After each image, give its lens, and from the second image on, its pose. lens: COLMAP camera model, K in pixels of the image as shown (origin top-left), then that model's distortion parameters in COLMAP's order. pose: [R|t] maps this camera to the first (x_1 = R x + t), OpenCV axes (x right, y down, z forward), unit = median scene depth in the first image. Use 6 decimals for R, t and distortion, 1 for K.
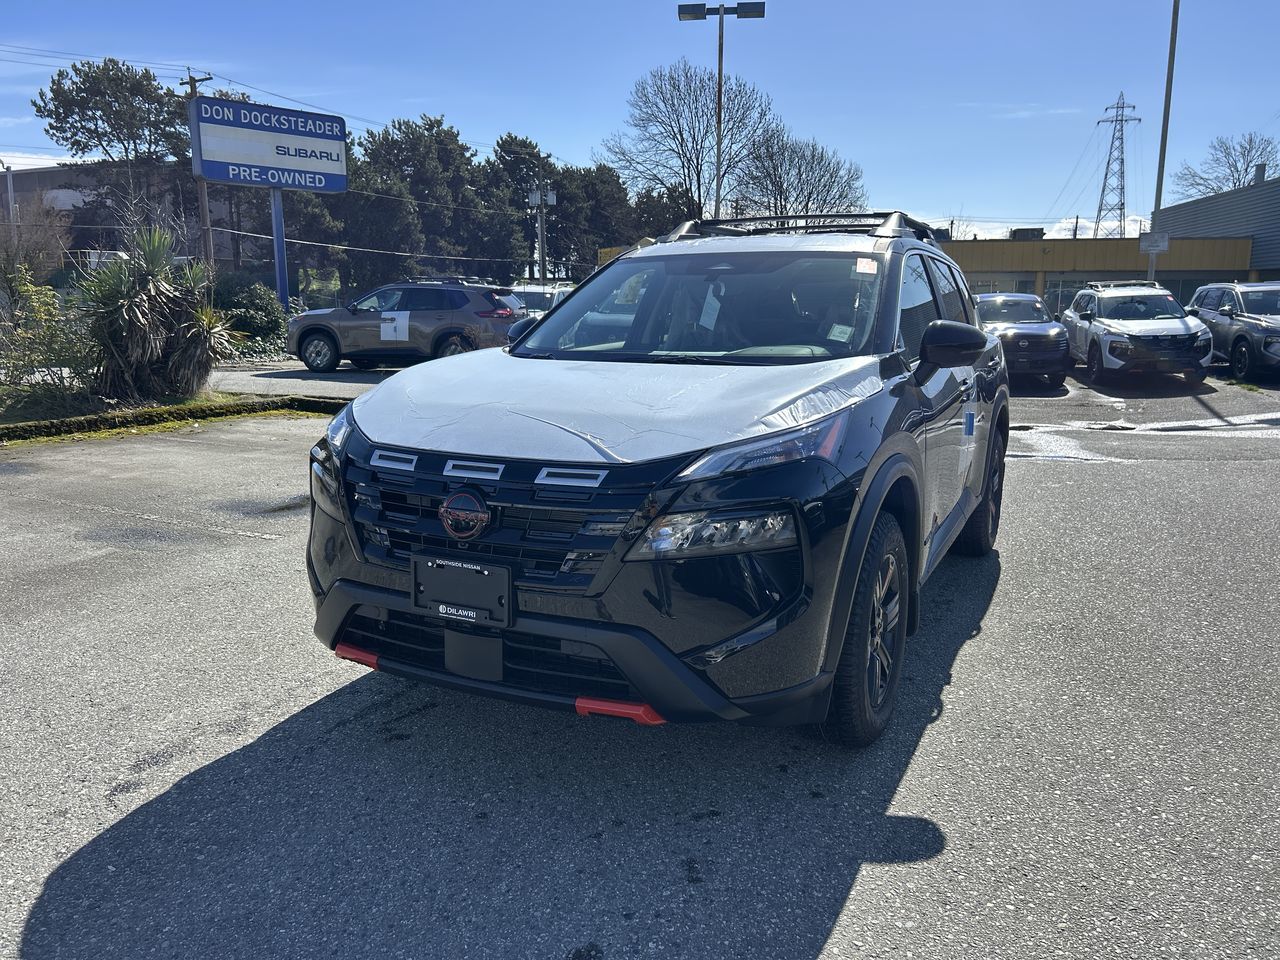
lens RADIAL K [[955.1, 0, 636.1], [0, 955.1, 481.2], [0, 0, 1]] dist [0.047070, -0.048125]
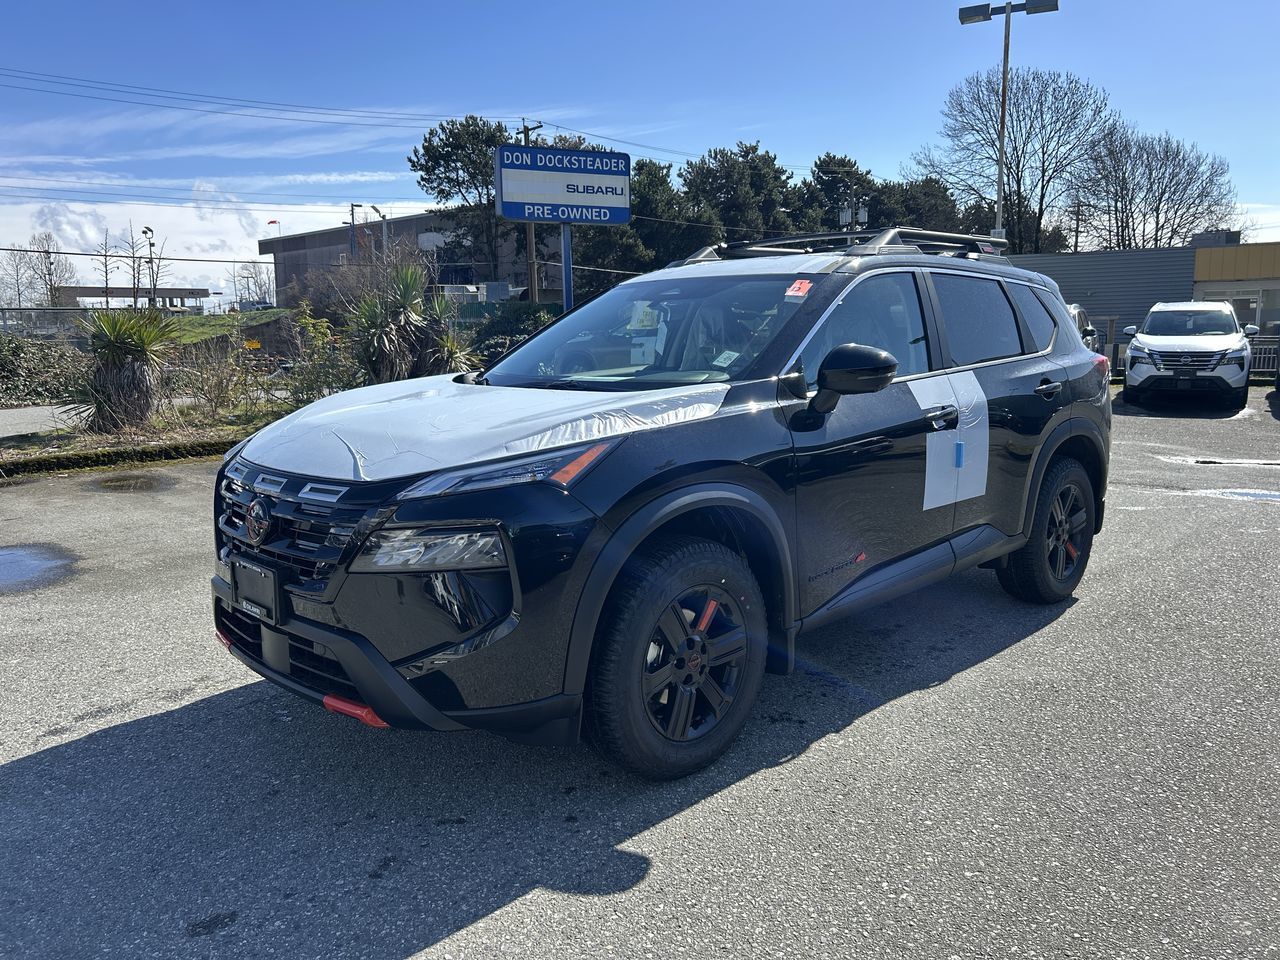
lens RADIAL K [[959.5, 0, 640.0], [0, 959.5, 480.0], [0, 0, 1]] dist [0.043598, -0.039581]
pose [[0.947112, 0.034410, -0.319052, 0.061459], [-0.041622, 0.999008, -0.015814, -0.001546], [0.318192, 0.028258, 0.947605, 0.006399]]
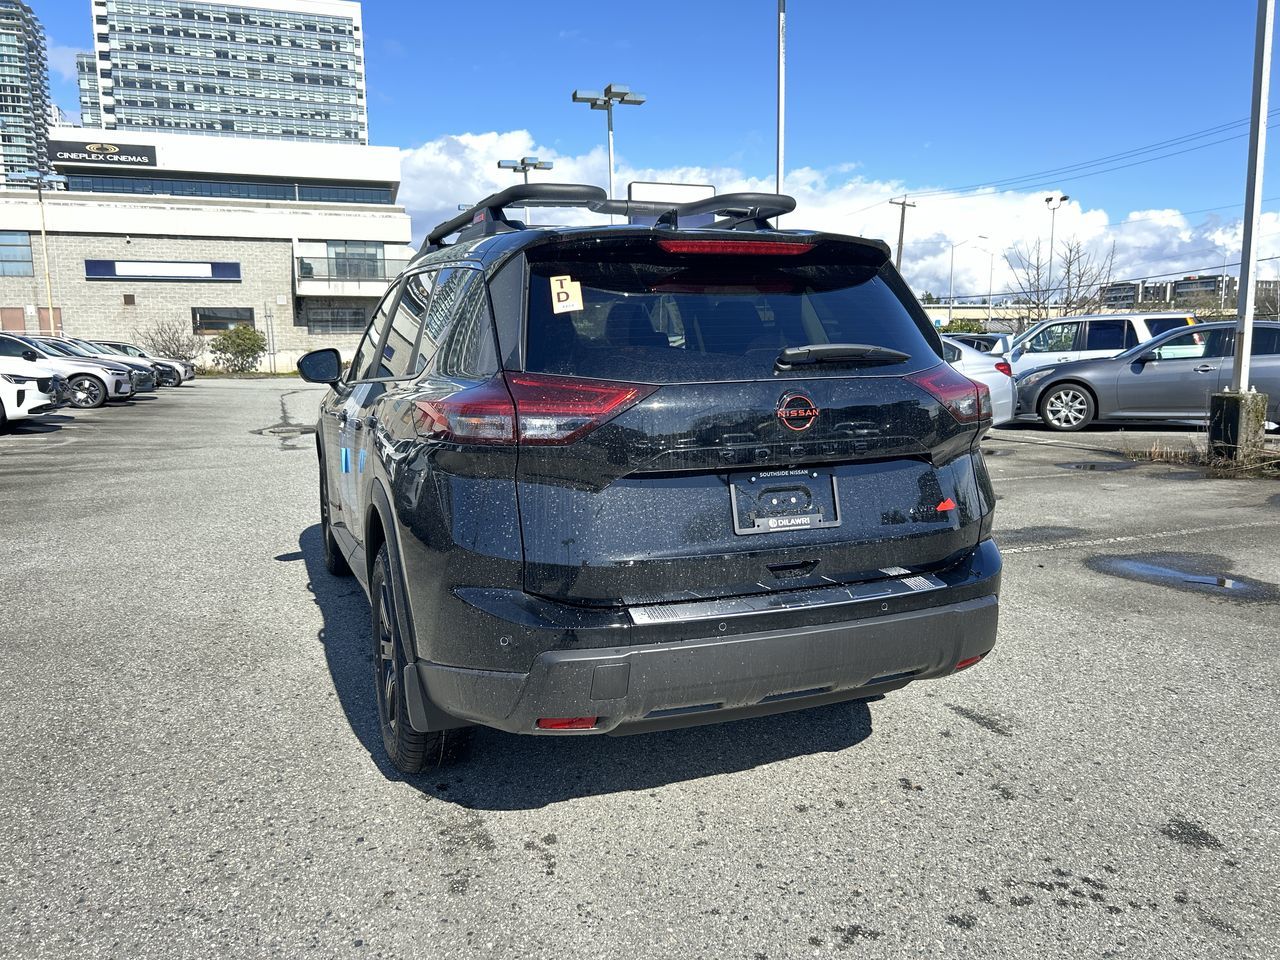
lens RADIAL K [[967.1, 0, 643.1], [0, 967.1, 484.4], [0, 0, 1]] dist [0.051033, -0.053803]
pose [[-0.660521, 0.113797, -0.742134, 0.149176], [-0.125950, 0.957646, 0.258943, -0.054936], [0.740168, 0.264509, -0.618212, 0.312373]]
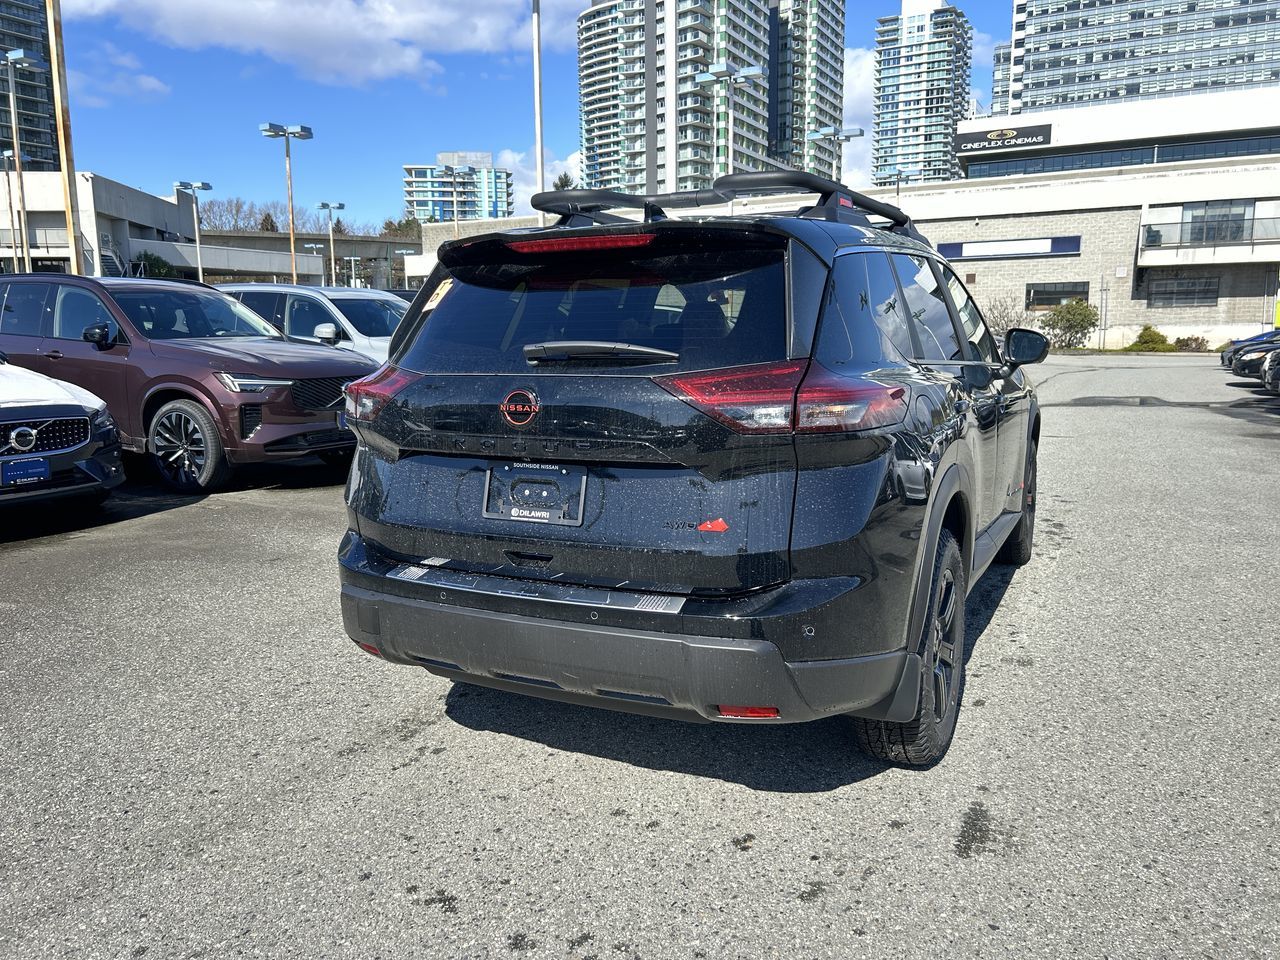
lens RADIAL K [[976.1, 0, 634.1], [0, 976.1, 475.4], [0, 0, 1]] dist [0.044993, -0.046225]
pose [[-0.999928, 0.011713, 0.002712, 0.054304], [0.011959, 0.945730, 0.324734, -0.064633], [0.001239, 0.324743, -0.945801, 0.359620]]
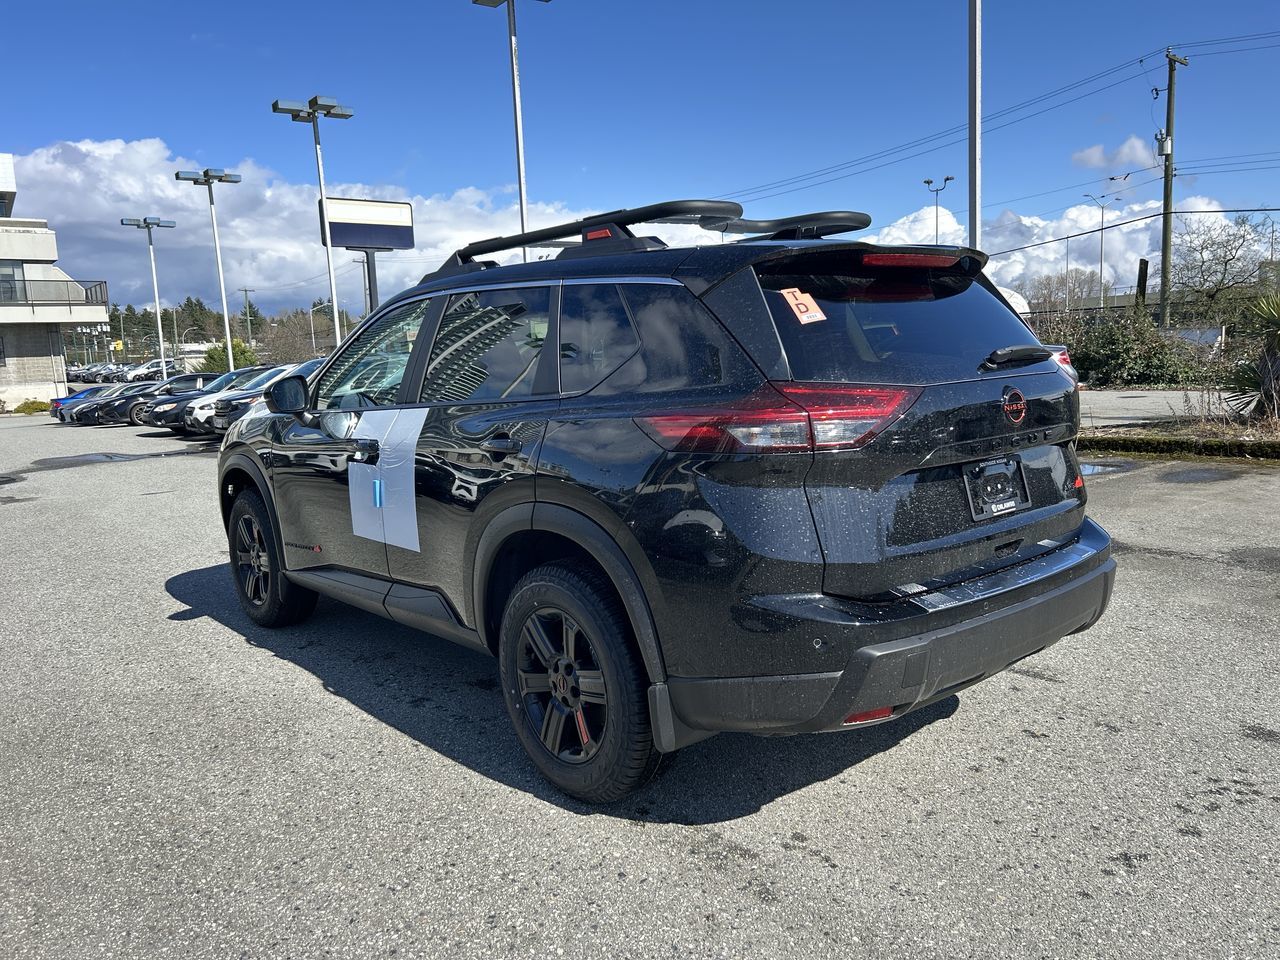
lens RADIAL K [[963.1, 0, 648.5], [0, 963.1, 479.5], [0, 0, 1]] dist [0.040281, -0.033739]
pose [[-0.382058, 0.137658, -0.913828, 0.181385], [-0.122297, 0.972615, 0.197644, -0.047103], [0.916011, 0.187270, -0.354760, 0.264534]]
